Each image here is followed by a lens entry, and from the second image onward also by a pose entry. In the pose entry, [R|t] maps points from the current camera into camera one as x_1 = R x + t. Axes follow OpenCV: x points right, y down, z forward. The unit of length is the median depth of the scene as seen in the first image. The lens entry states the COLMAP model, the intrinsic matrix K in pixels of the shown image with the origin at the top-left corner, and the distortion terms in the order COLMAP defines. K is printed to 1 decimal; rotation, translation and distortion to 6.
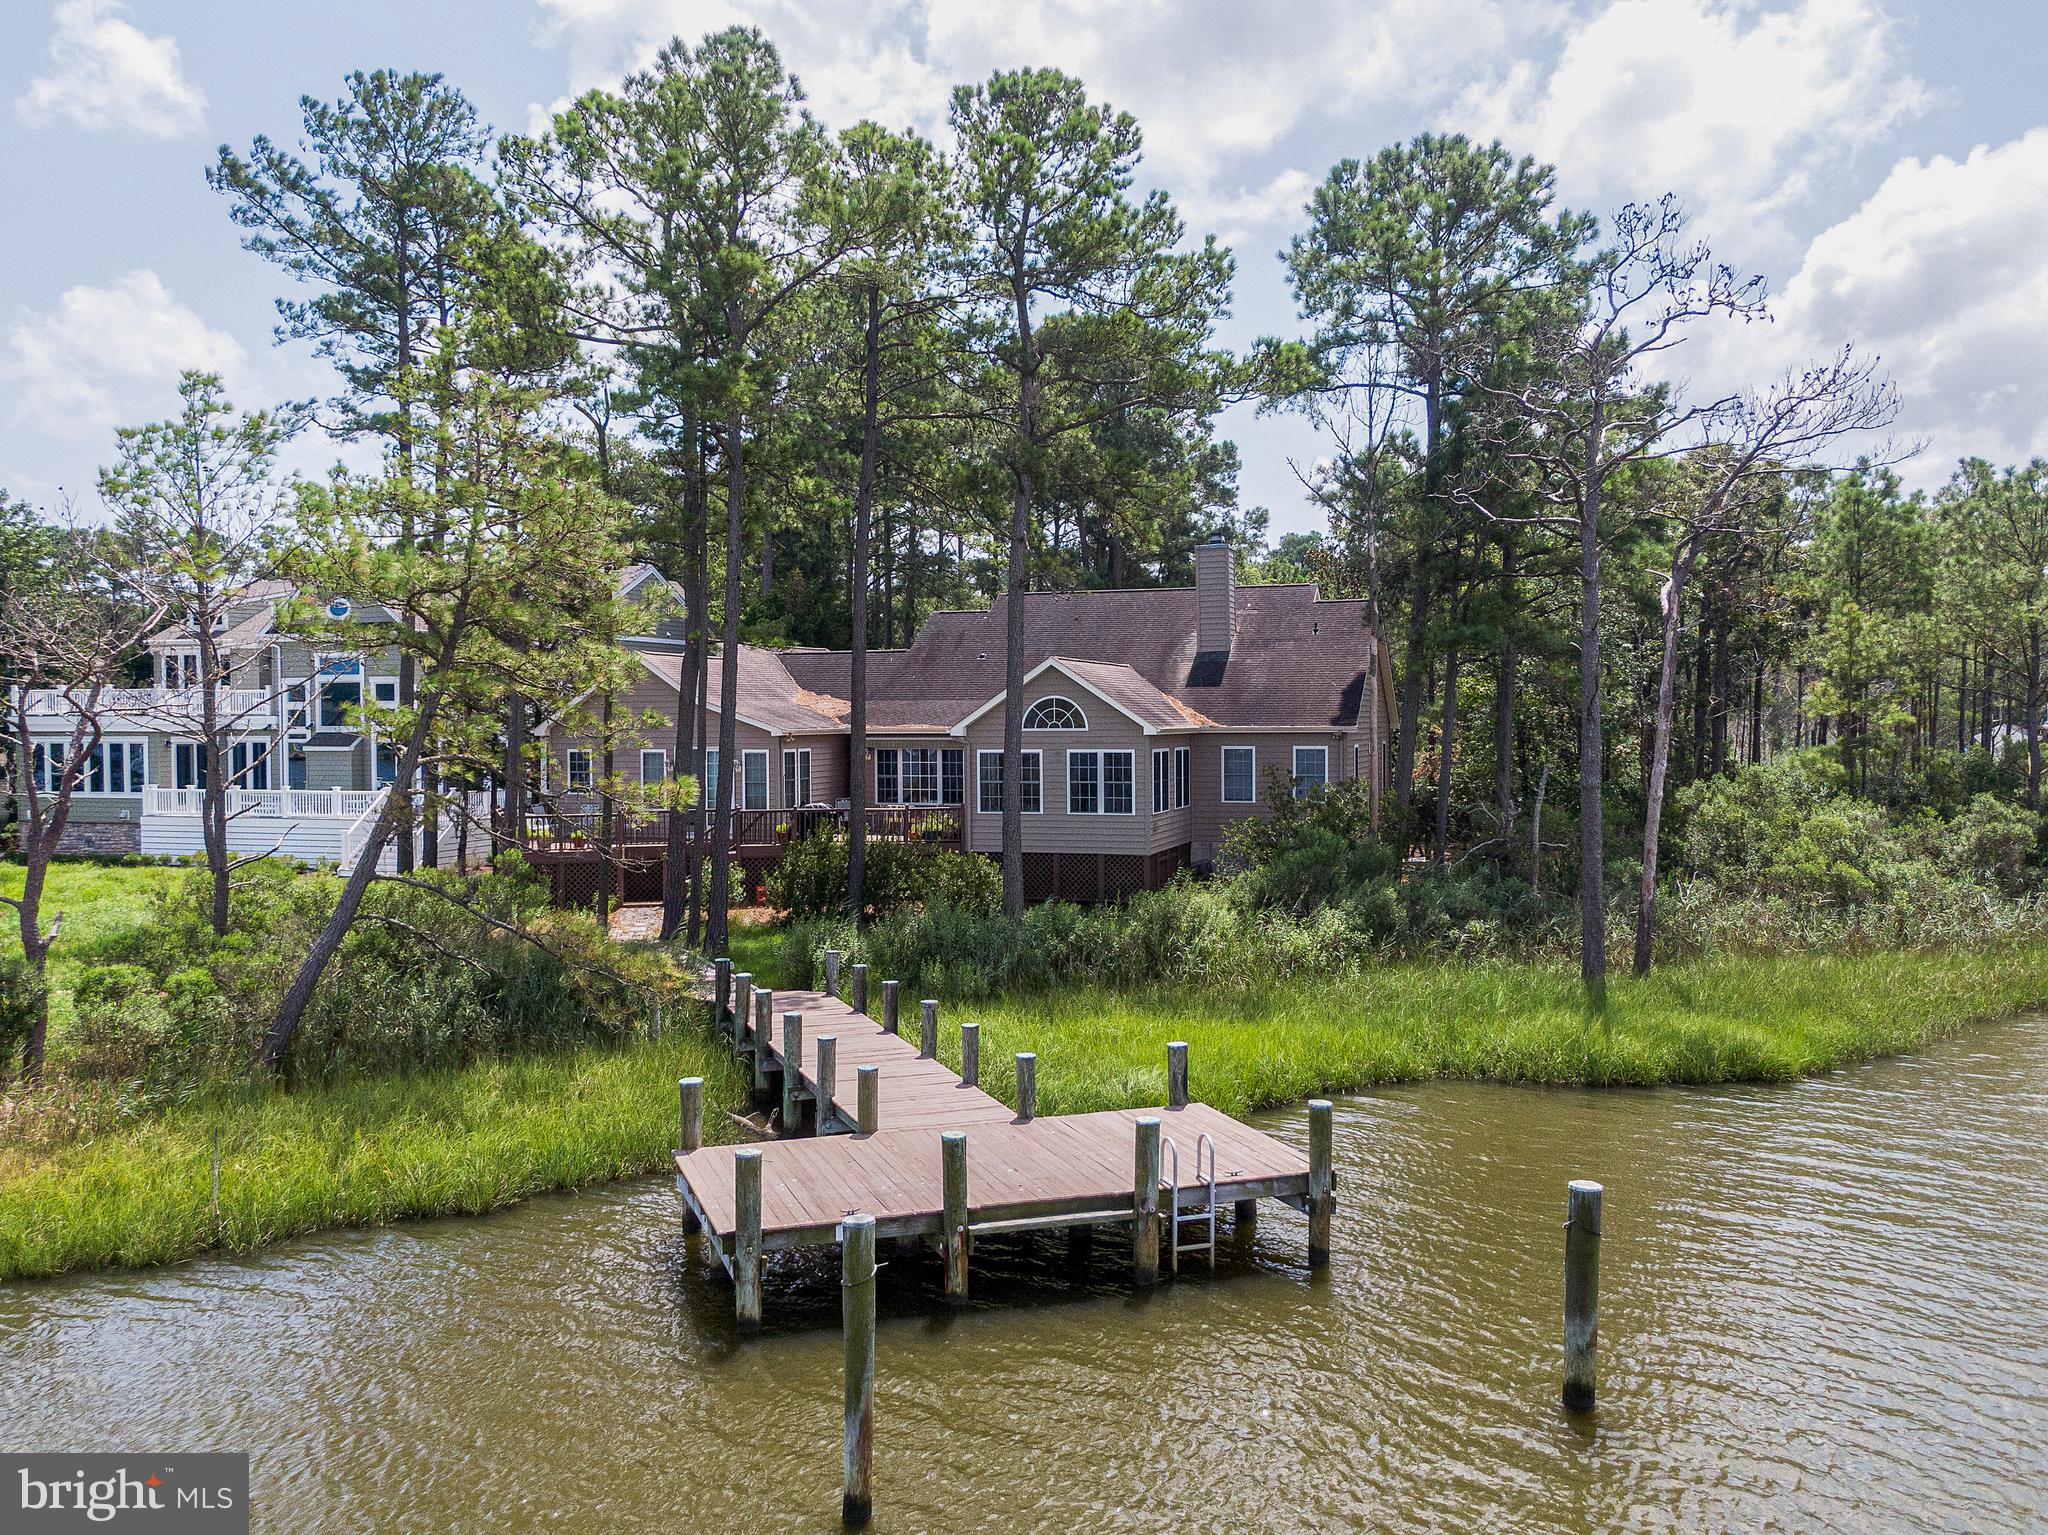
lens RADIAL K [[1726.8, 0, 1014.6], [0, 1726.8, 775.2], [0, 0, 1]] dist [0.036498, 0.023440]
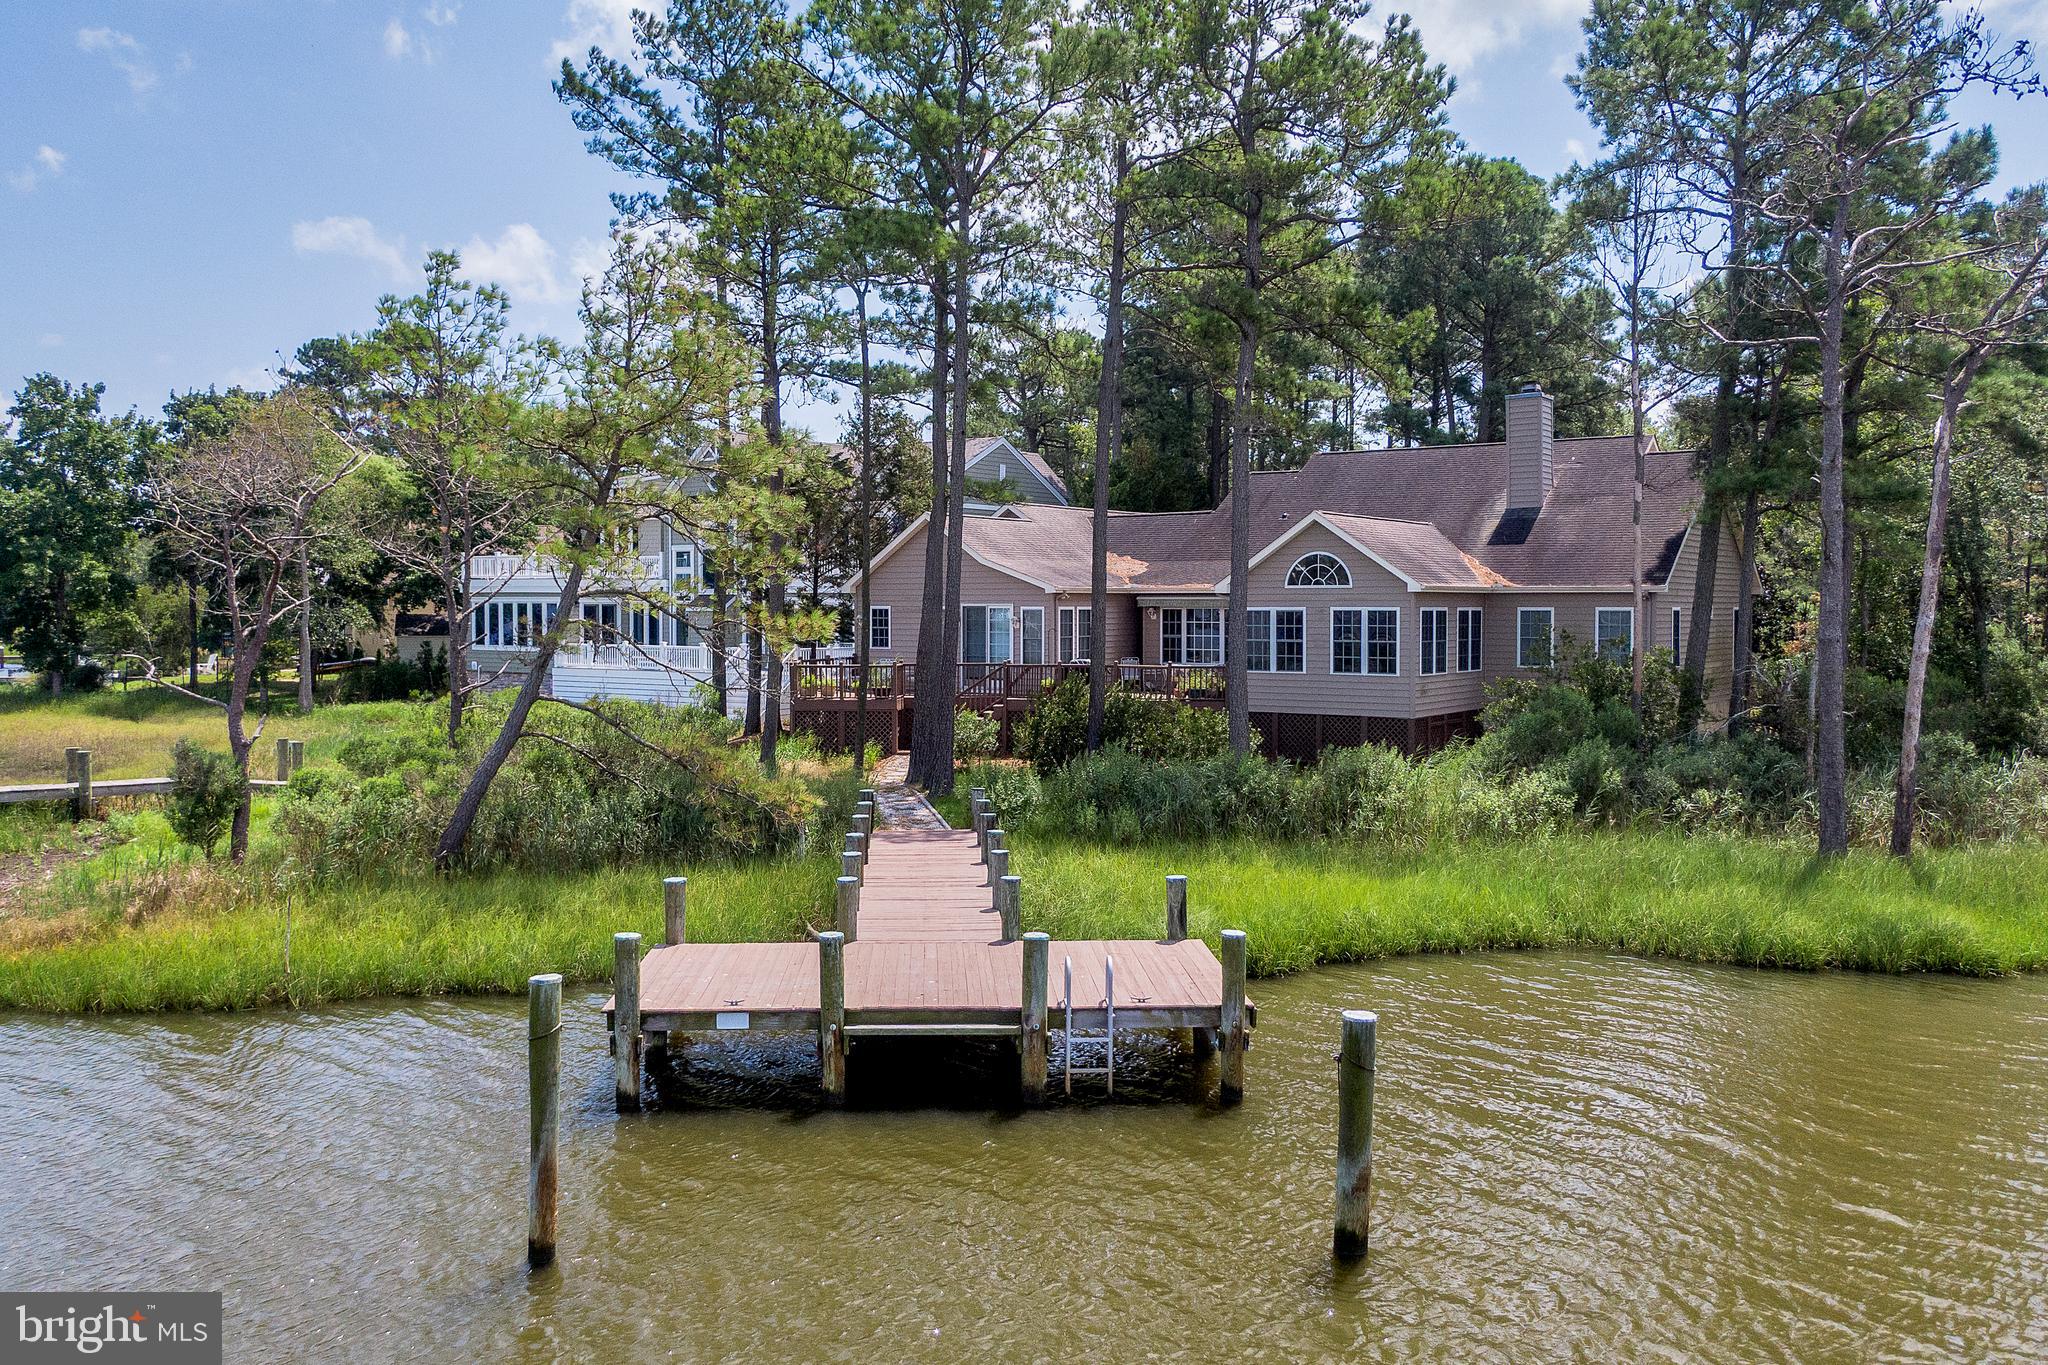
lens RADIAL K [[1723.7, 0, 1019.3], [0, 1723.7, 675.4], [0, 0, 1]] dist [0.031668, -0.020746]
pose [[0.955112, 0.018721, -0.295652, 0.157010], [-0.017154, 0.999822, 0.007891, 0.019526], [0.295747, -0.002465, 0.955263, 0.027979]]
